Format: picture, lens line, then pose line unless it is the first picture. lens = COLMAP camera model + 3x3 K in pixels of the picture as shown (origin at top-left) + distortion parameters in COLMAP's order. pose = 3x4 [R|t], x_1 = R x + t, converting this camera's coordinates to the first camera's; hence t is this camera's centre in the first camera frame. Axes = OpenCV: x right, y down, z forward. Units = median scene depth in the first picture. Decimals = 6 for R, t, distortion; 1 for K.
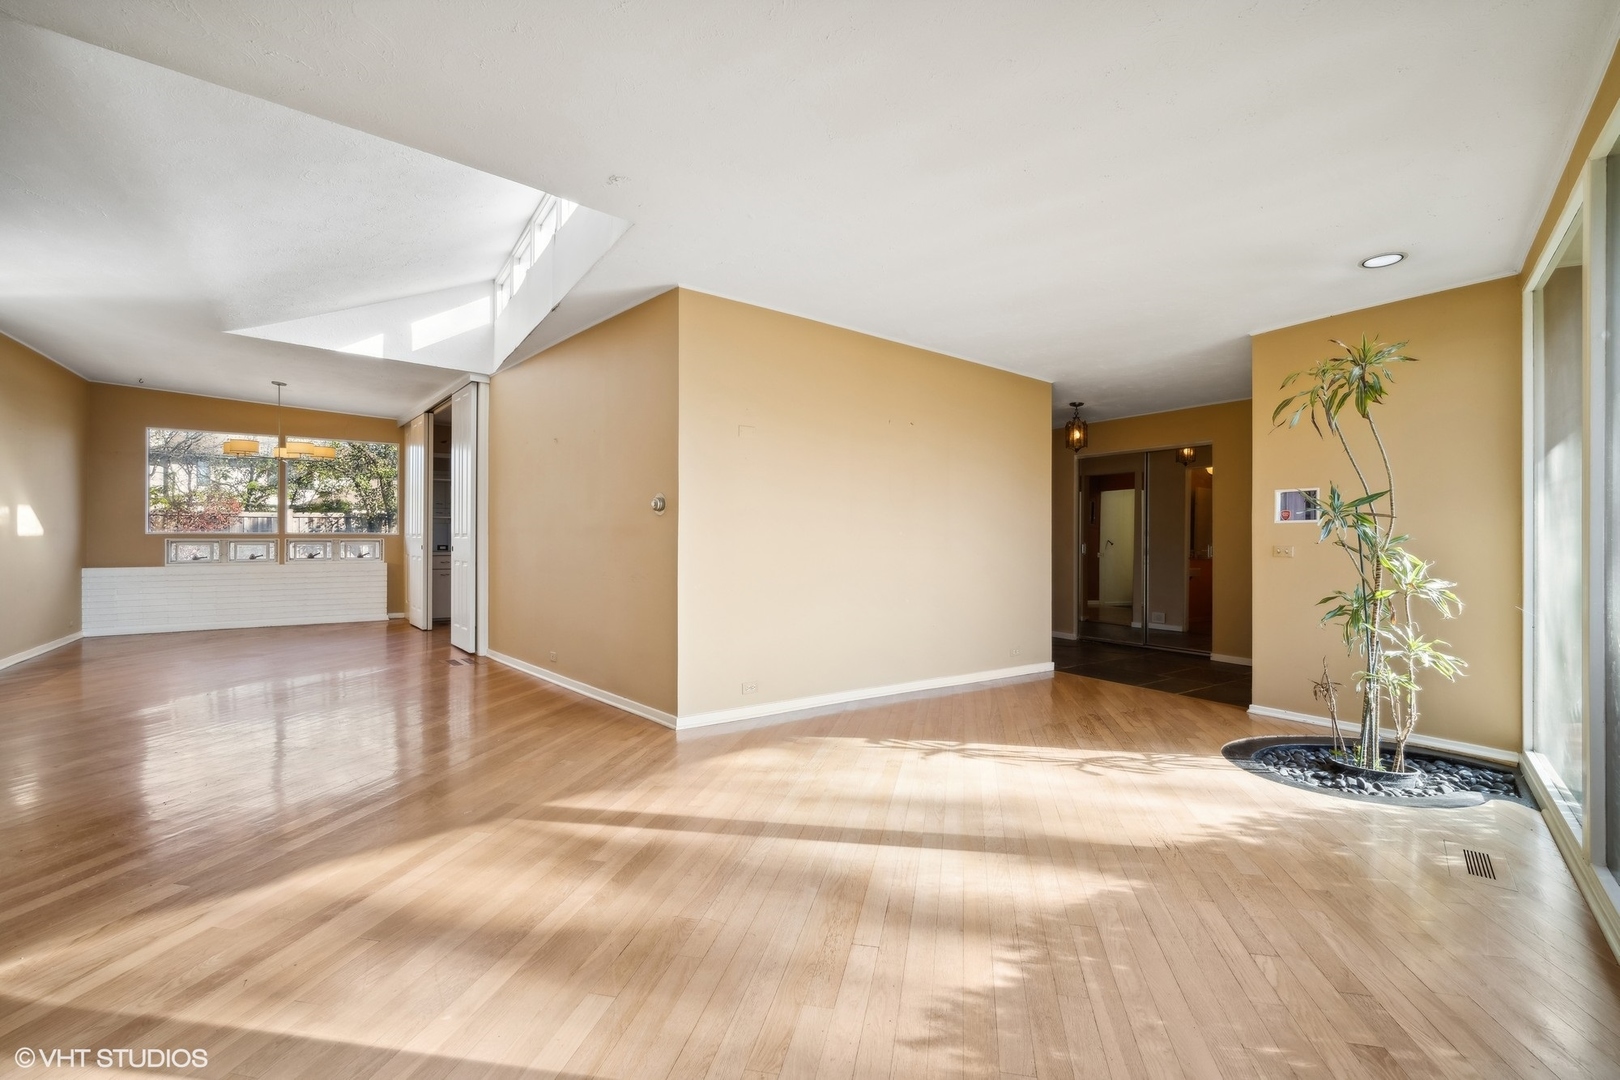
lens RADIAL K [[717.4, 0, 805.3], [0, 717.4, 532.2], [0, 0, 1]] dist [-0.008093, 0.002663]
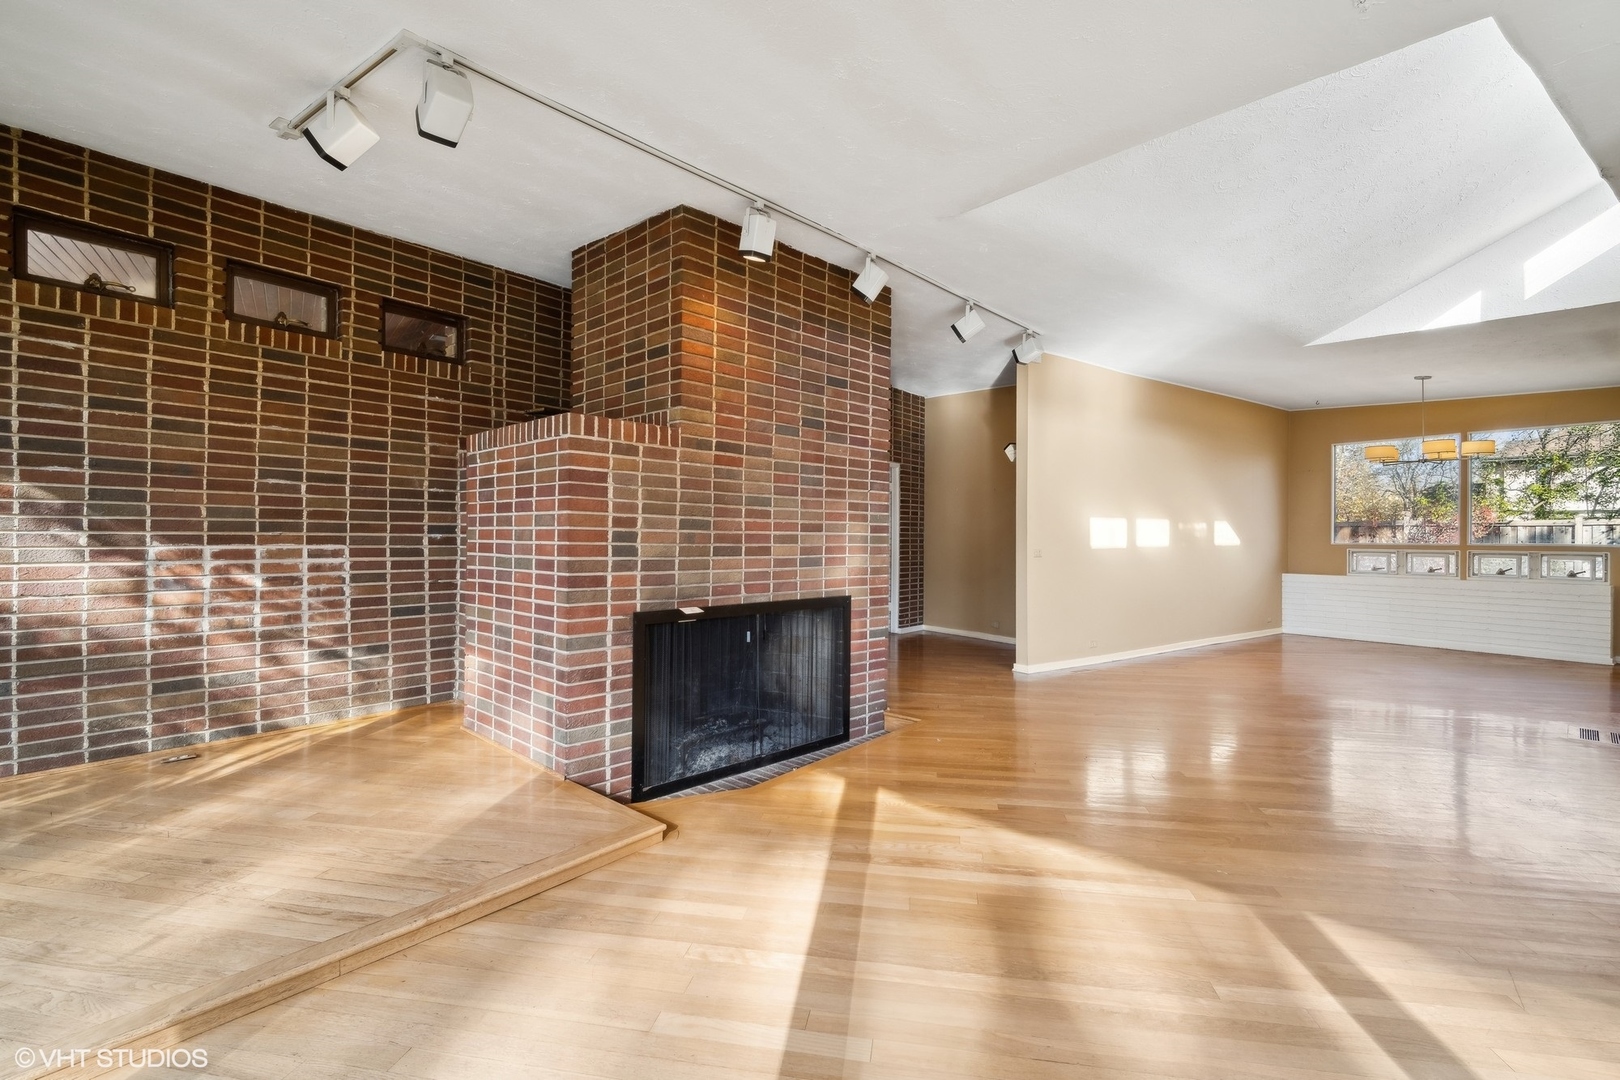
lens RADIAL K [[717.4, 0, 797.6], [0, 717.4, 543.5], [0, 0, 1]] dist [-0.008093, 0.002663]
pose [[0.038572, 0.001686, -0.999254, 0.114538], [-0.002420, 0.999996, 0.001594, 0.001048], [0.999253, 0.002357, 0.038576, 0.150626]]
